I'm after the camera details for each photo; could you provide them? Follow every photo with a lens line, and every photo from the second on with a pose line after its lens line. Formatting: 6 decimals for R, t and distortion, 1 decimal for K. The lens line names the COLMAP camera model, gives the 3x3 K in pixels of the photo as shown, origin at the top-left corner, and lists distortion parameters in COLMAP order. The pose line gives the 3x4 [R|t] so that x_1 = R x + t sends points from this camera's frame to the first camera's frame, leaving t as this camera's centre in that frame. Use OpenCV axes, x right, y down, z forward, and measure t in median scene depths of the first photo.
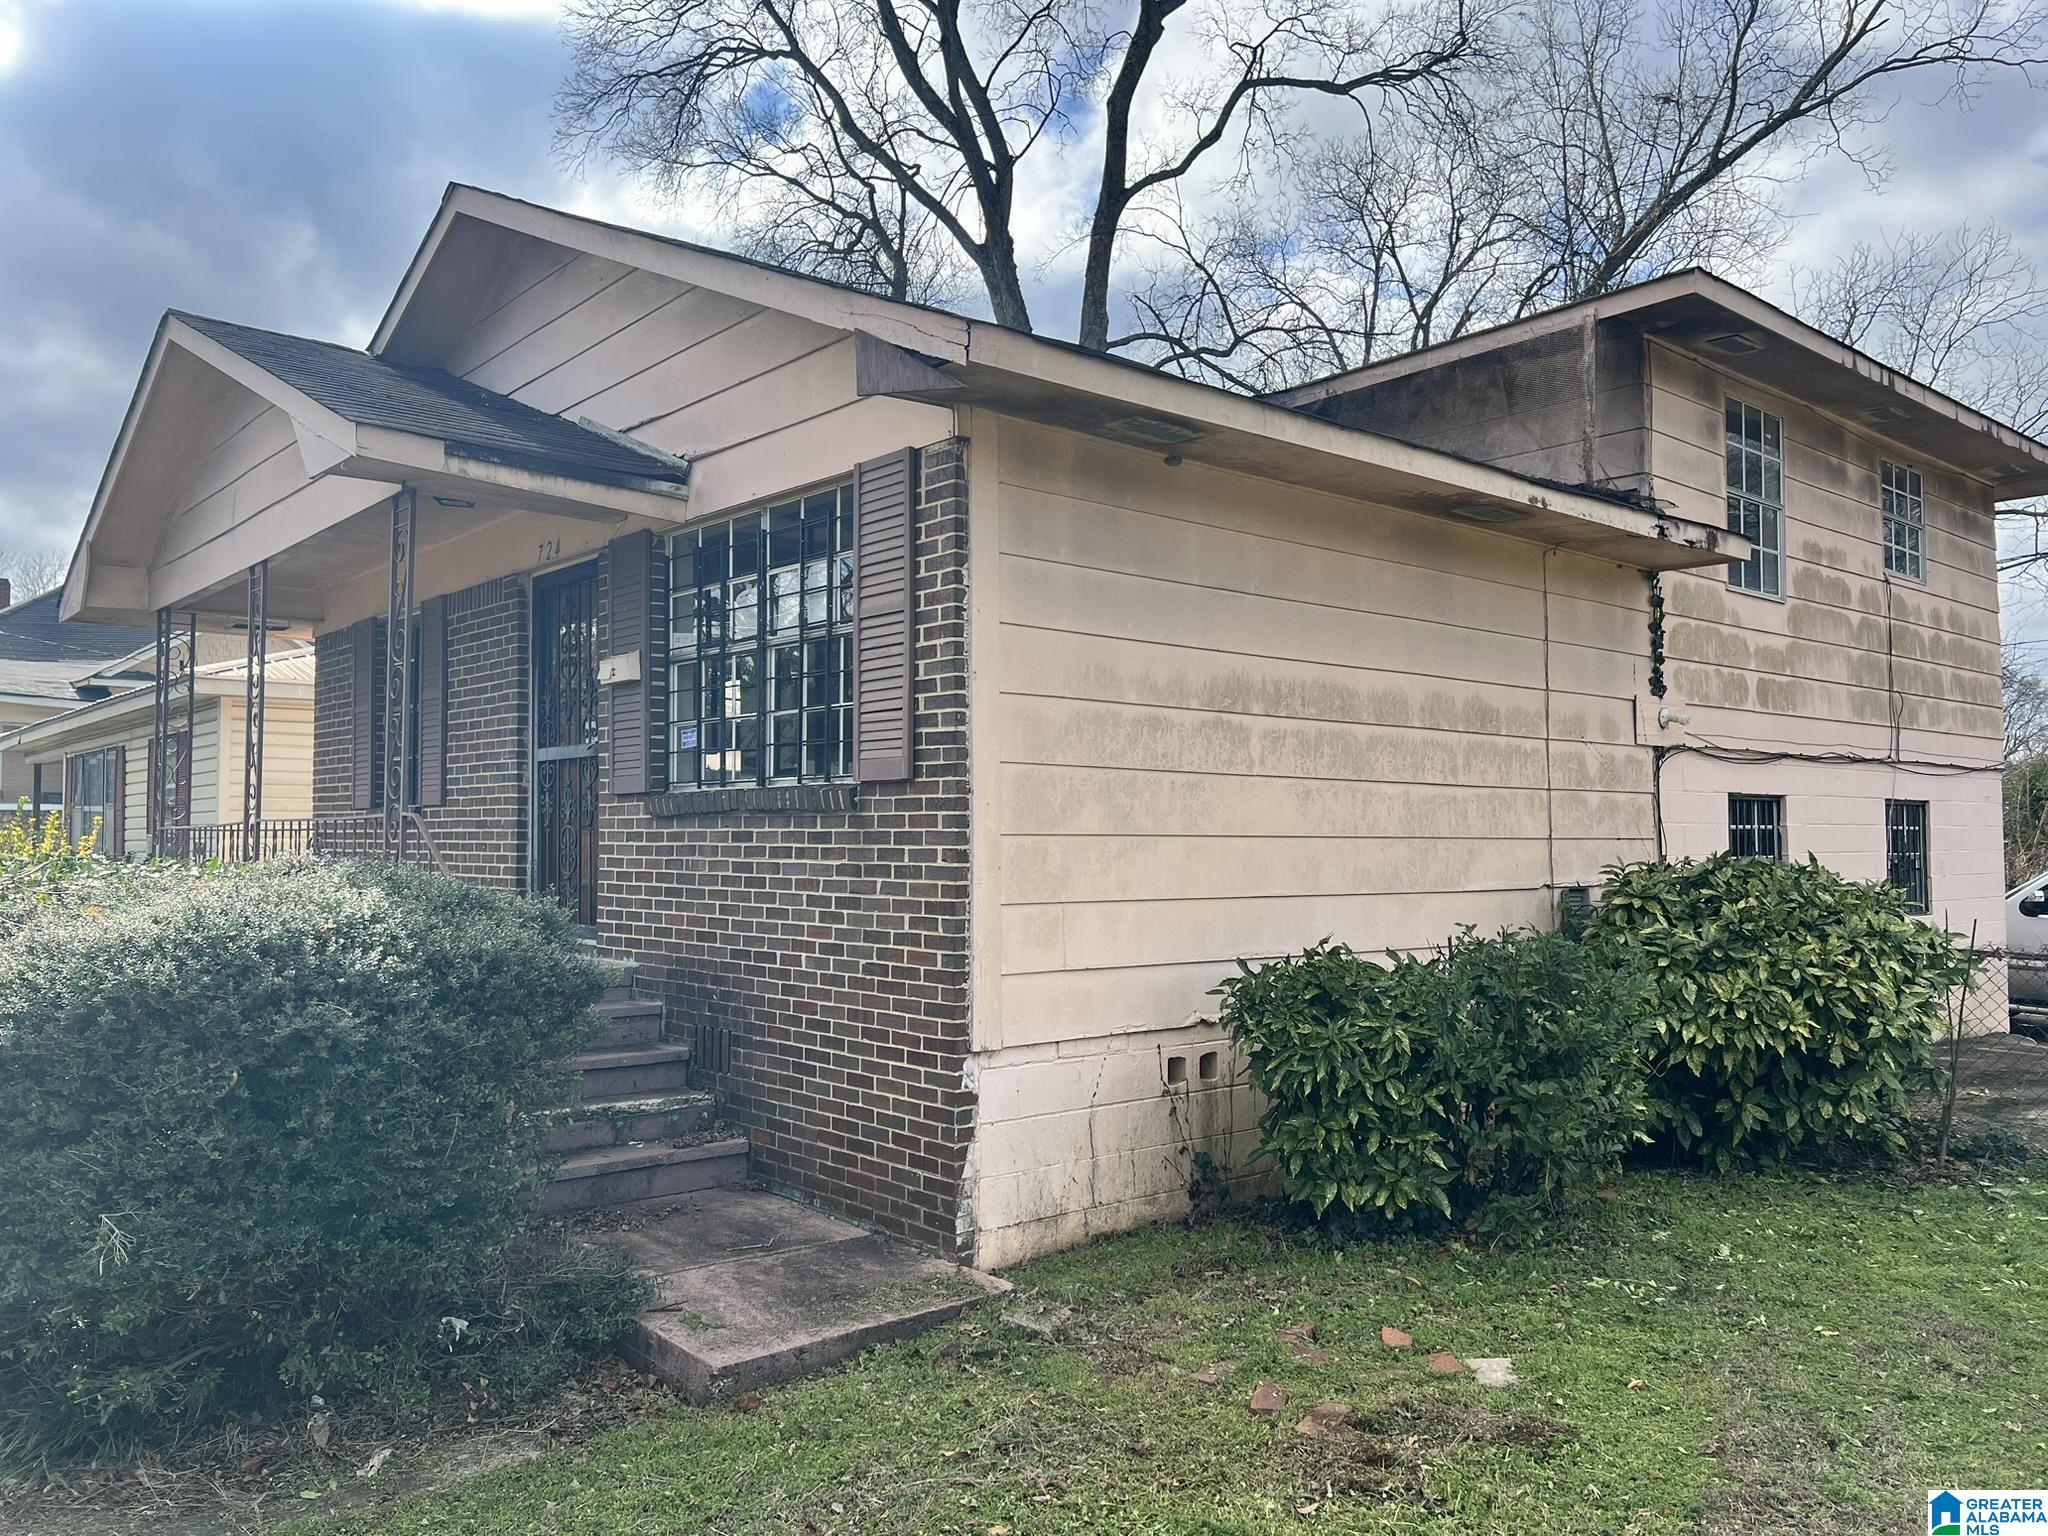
lens RADIAL K [[1539.1, 0, 1031.1], [0, 1539.1, 777.3], [0, 0, 1]] dist [0.061354, 0.001875]
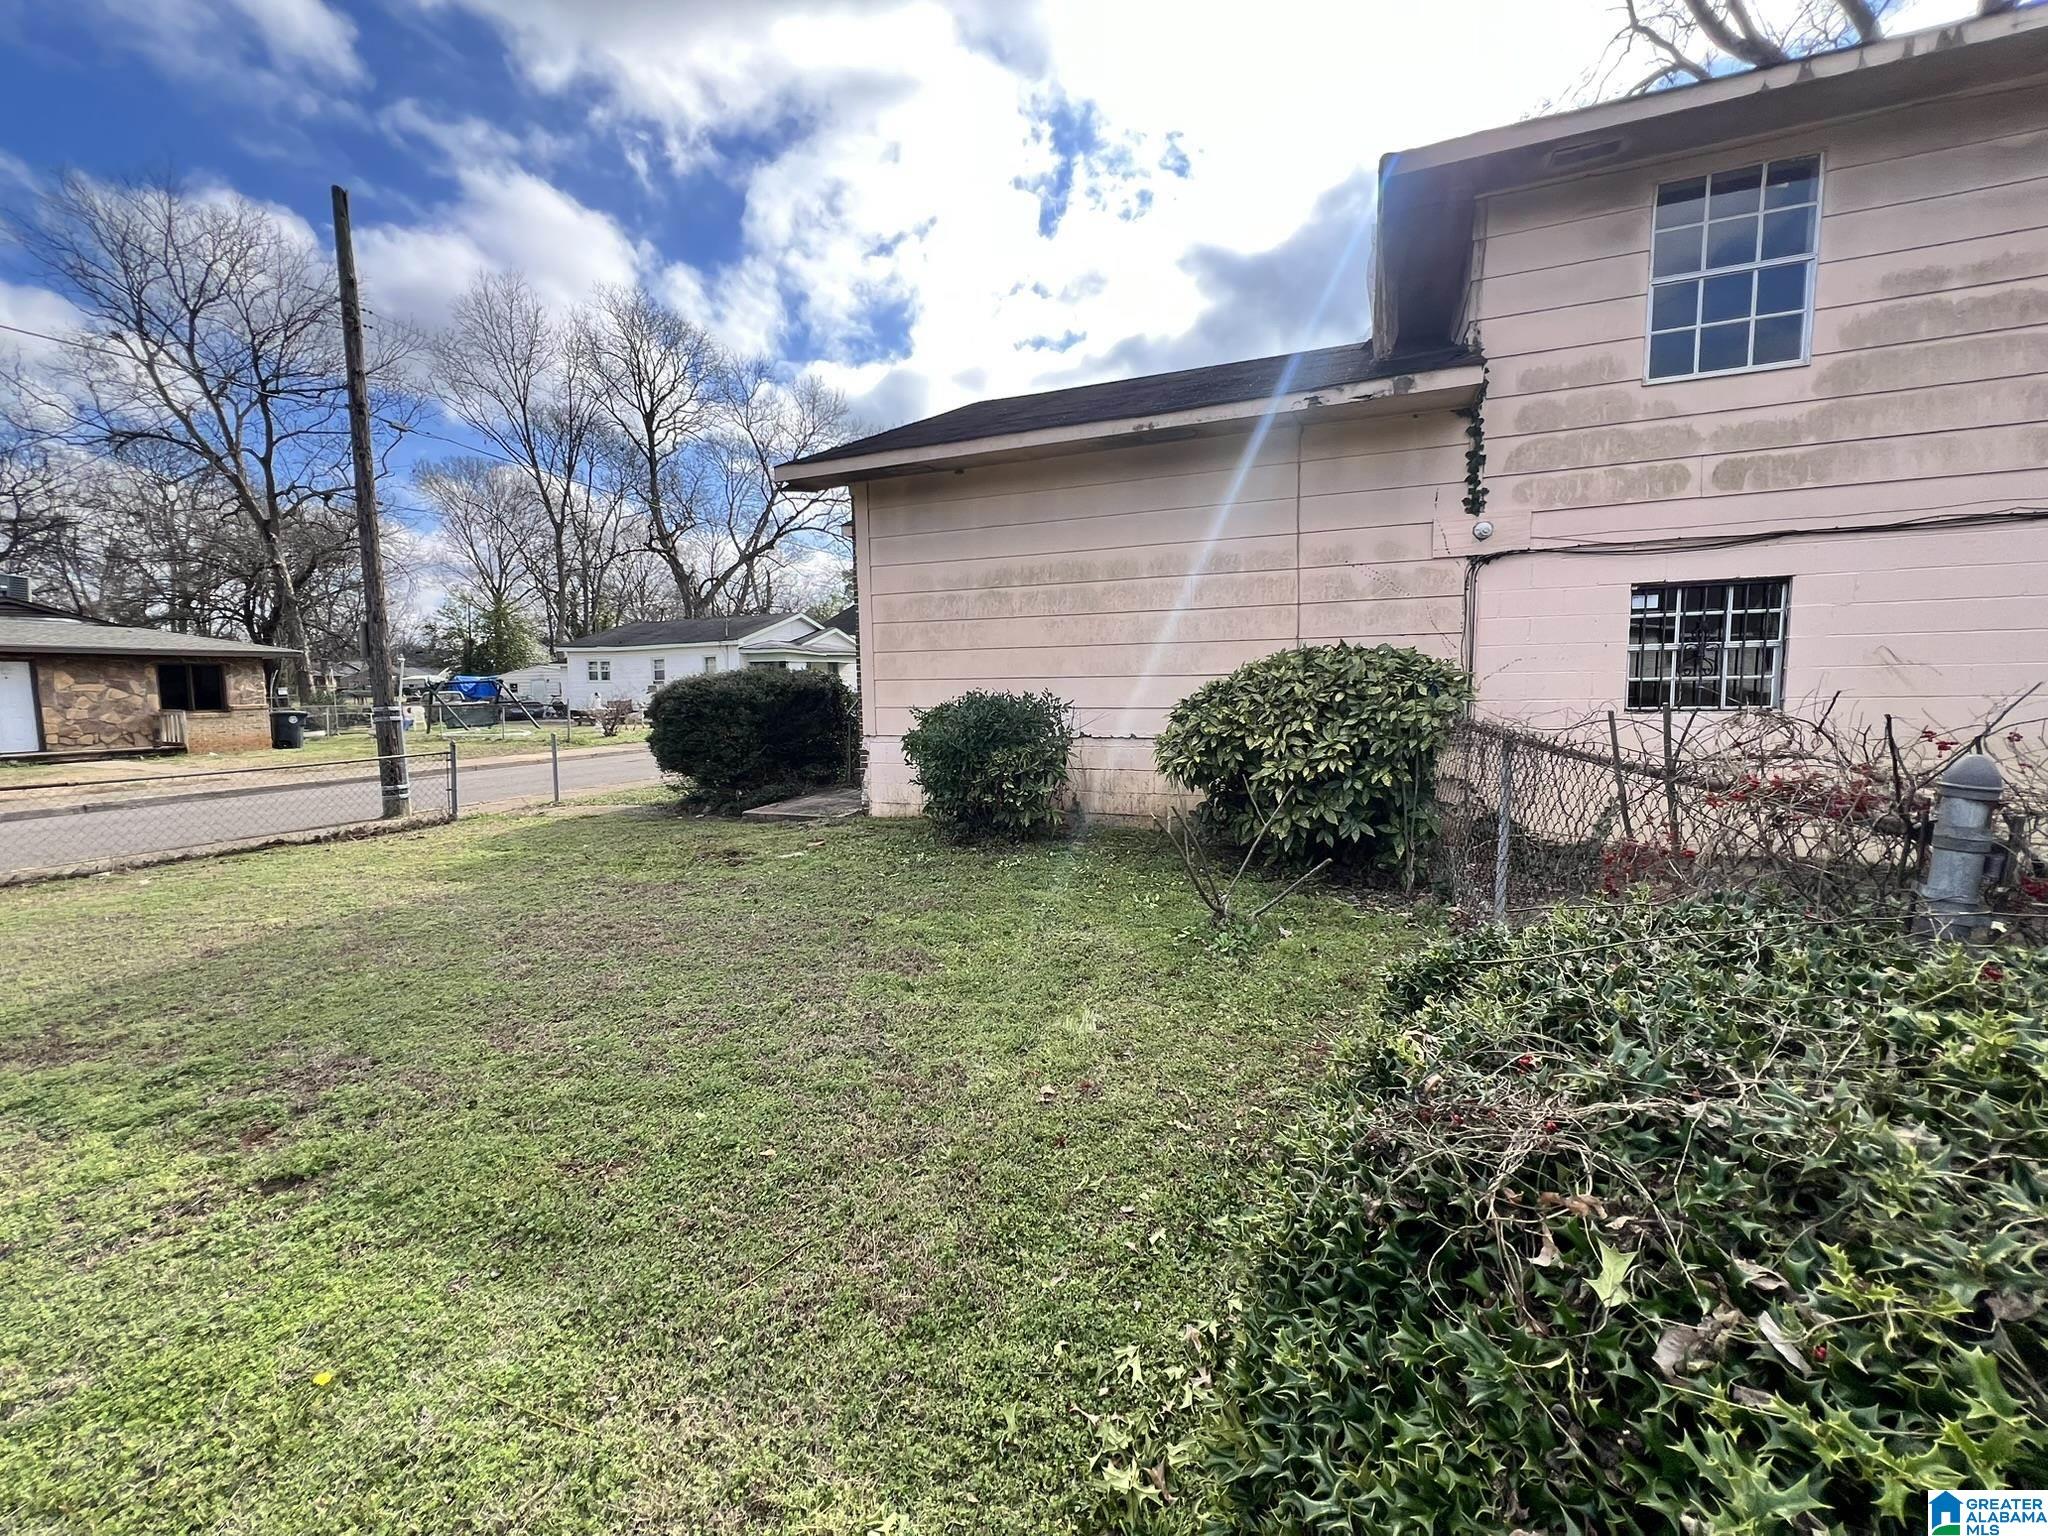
lens RADIAL K [[827.3, 0, 1018.8], [0, 827.3, 763.0], [0, 0, 1]] dist [-0.001190, 0.000251]
pose [[0.437514, 0.086345, -0.895056, 1.114797], [0.057783, 0.990622, 0.123809, 0.053292], [0.897353, -0.105887, 0.428422, 0.513173]]
